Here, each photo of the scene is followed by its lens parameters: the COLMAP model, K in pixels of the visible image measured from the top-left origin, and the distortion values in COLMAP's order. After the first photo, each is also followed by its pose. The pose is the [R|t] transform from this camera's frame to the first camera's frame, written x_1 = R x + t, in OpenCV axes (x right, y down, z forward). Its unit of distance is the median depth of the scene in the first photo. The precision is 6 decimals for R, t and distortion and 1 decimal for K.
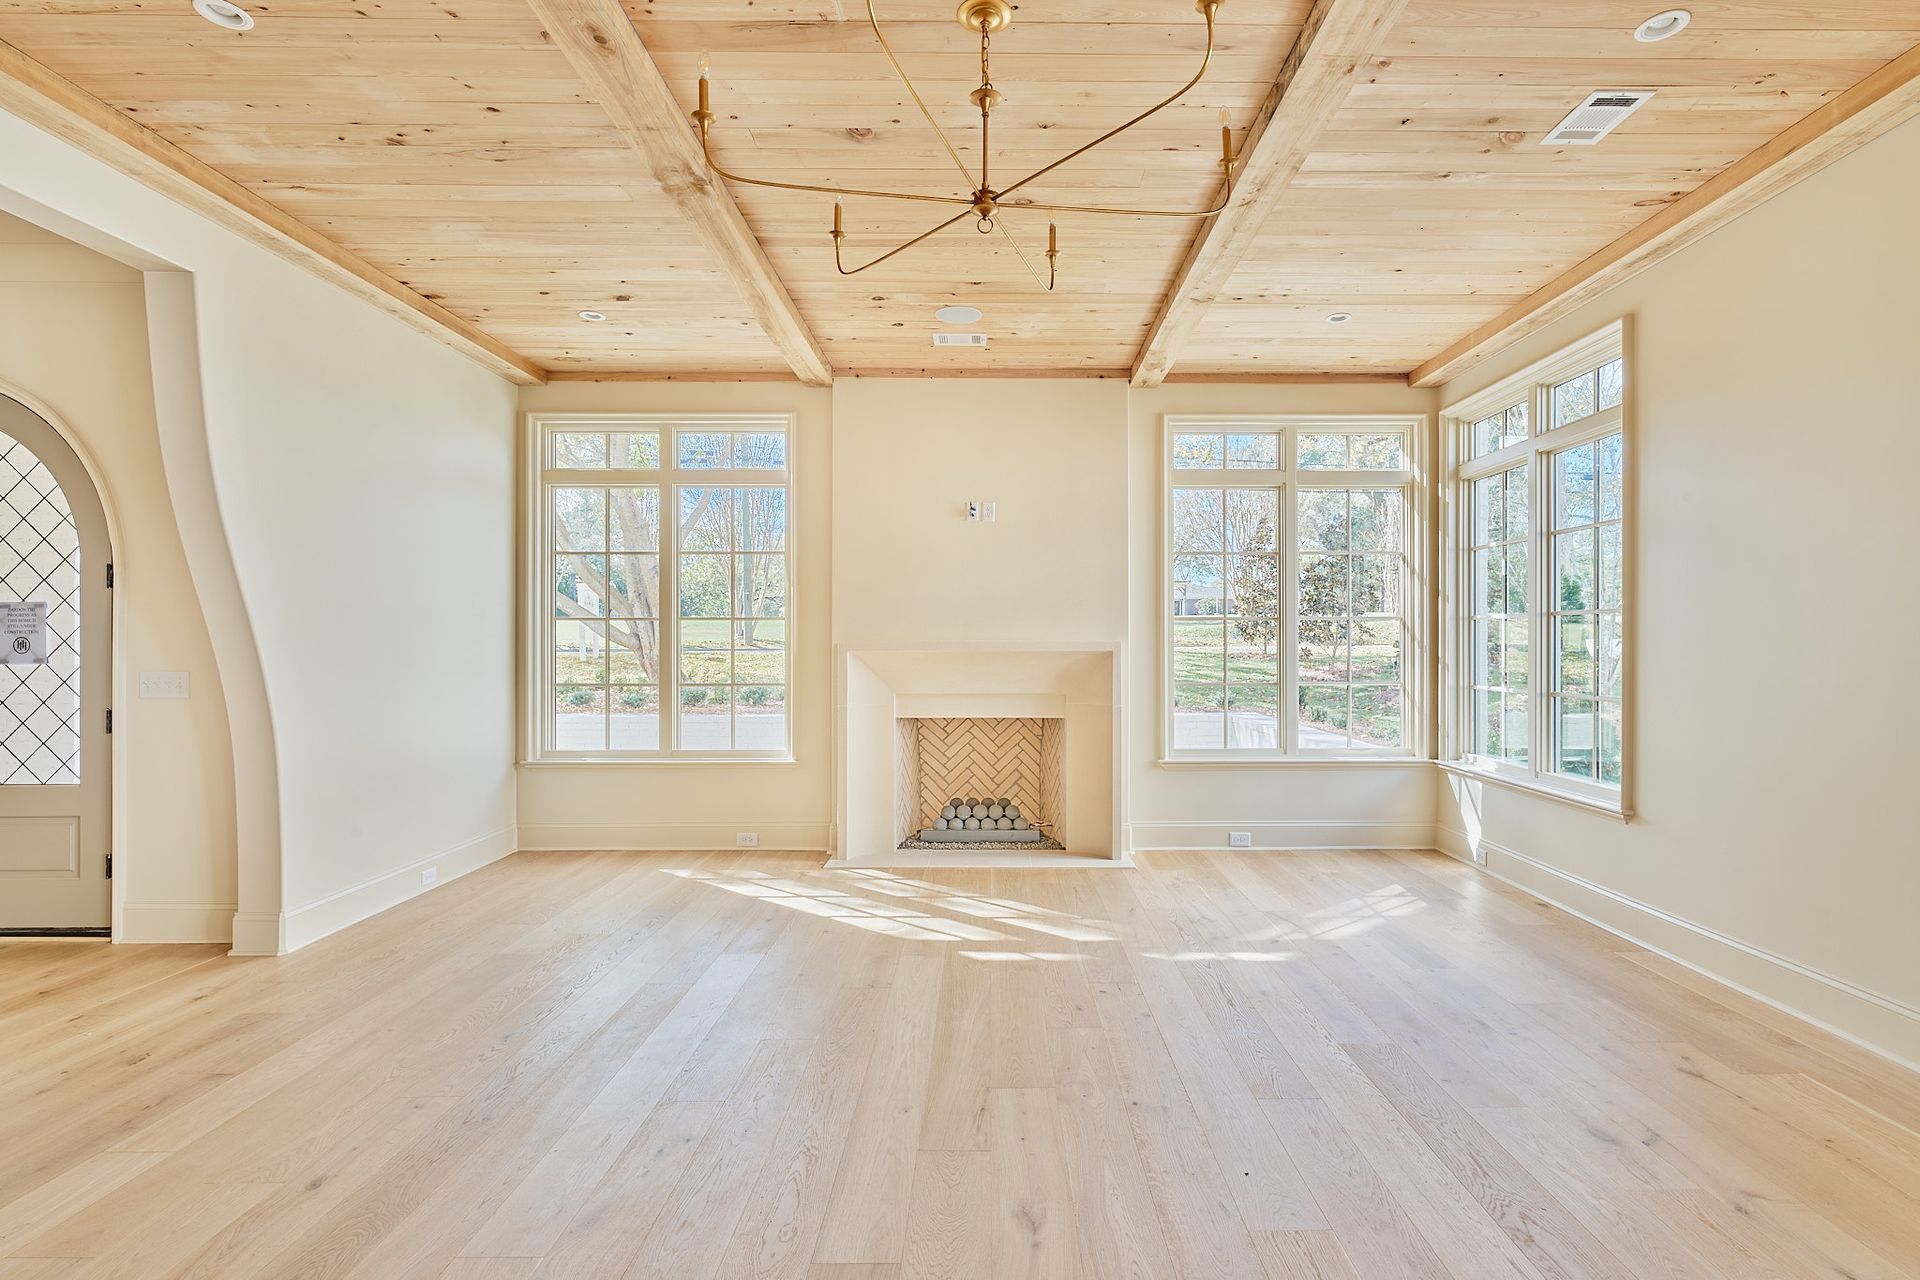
lens RADIAL K [[910.3, 0, 964.9], [0, 910.3, 638.2], [0, 0, 1]] dist [-0.000101, -0.000084]
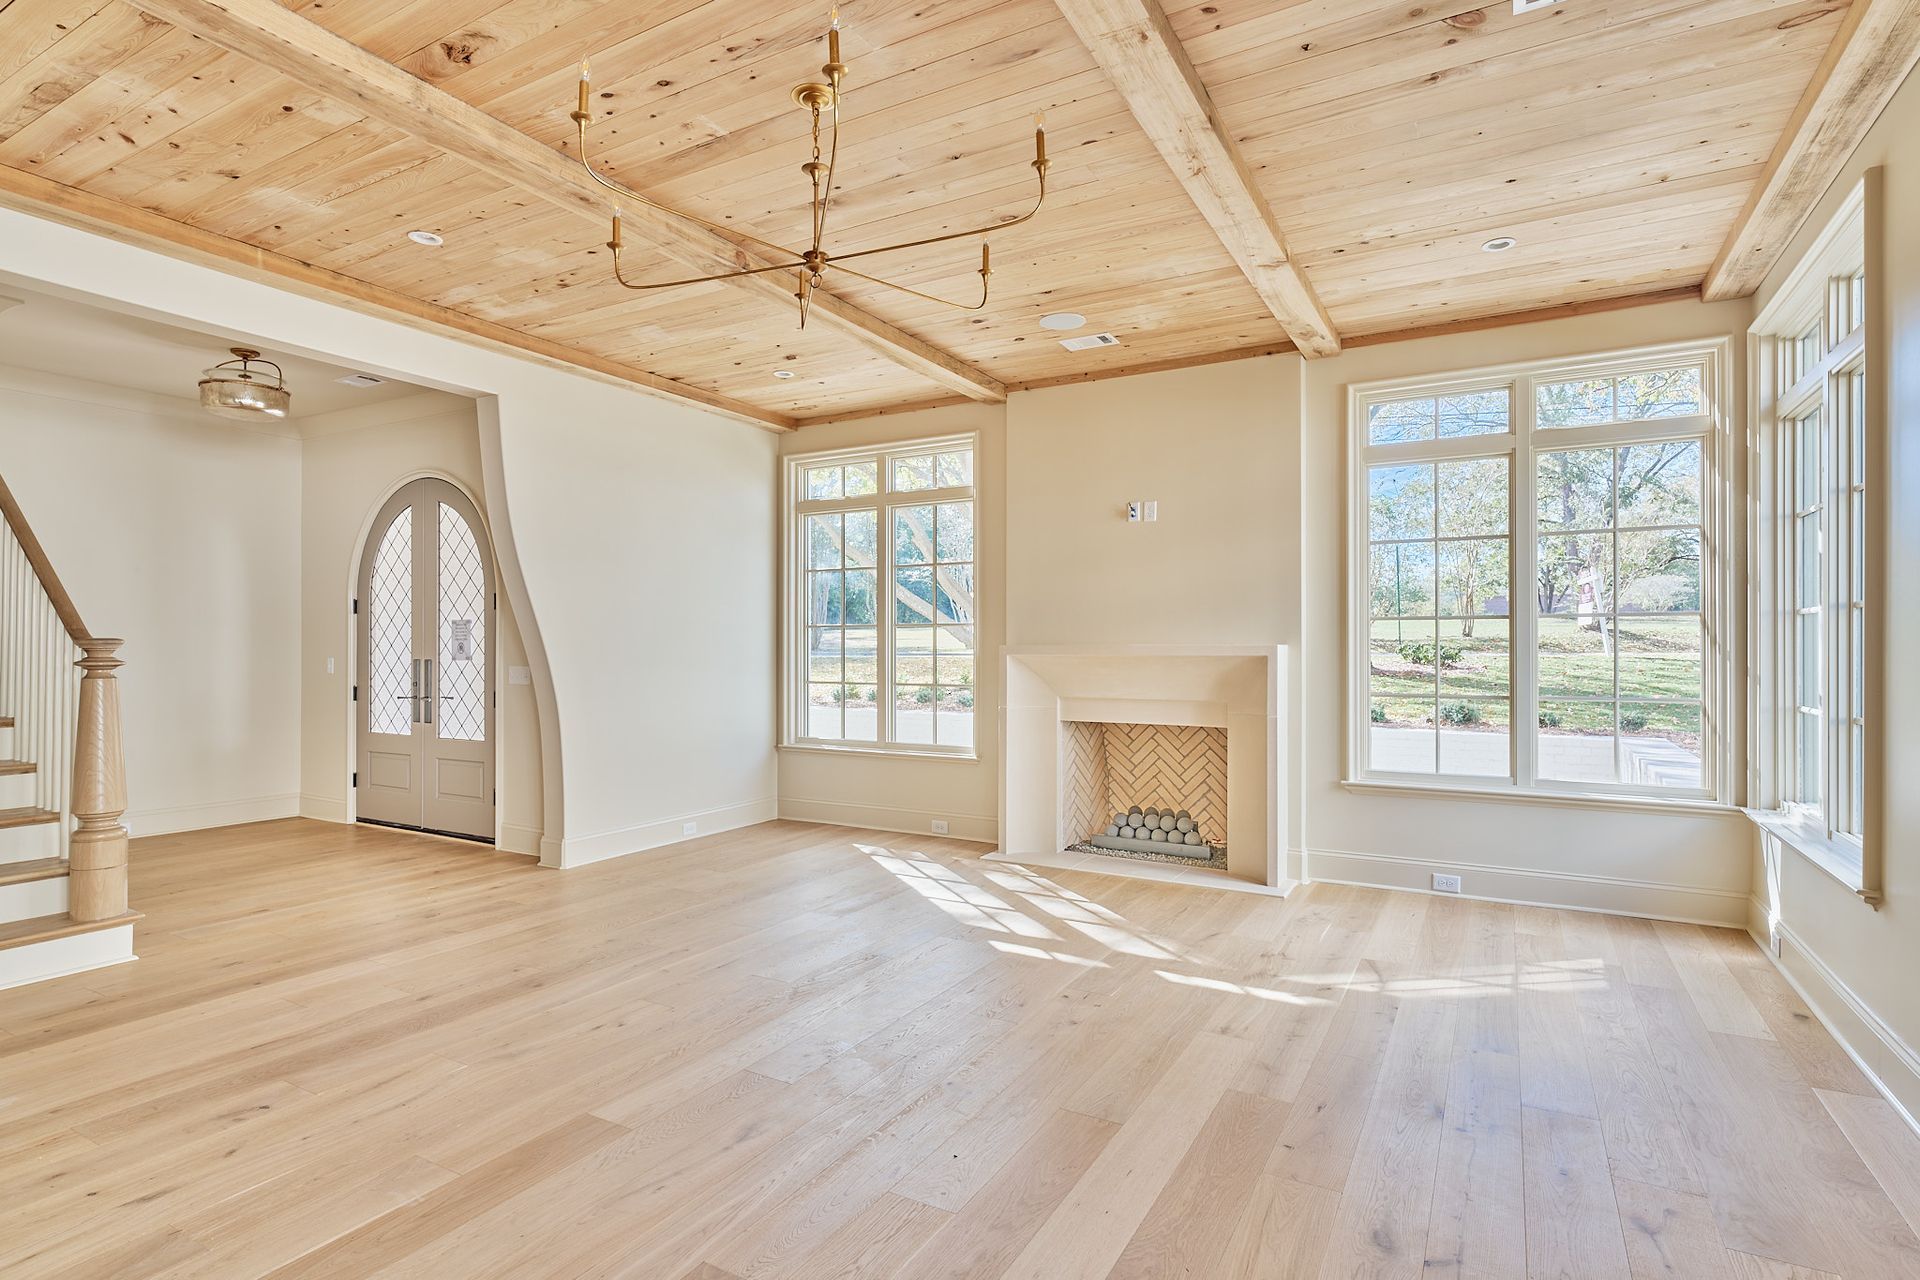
lens RADIAL K [[951.0, 0, 960.0], [0, 951.0, 643.9], [0, 0, 1]] dist [-0.000121, 0.000970]
pose [[0.866723, -0.001446, -0.498787, 0.369741], [0.001969, 0.999998, 0.000521, 0.001199], [0.498785, -0.001434, 0.866724, 0.025960]]
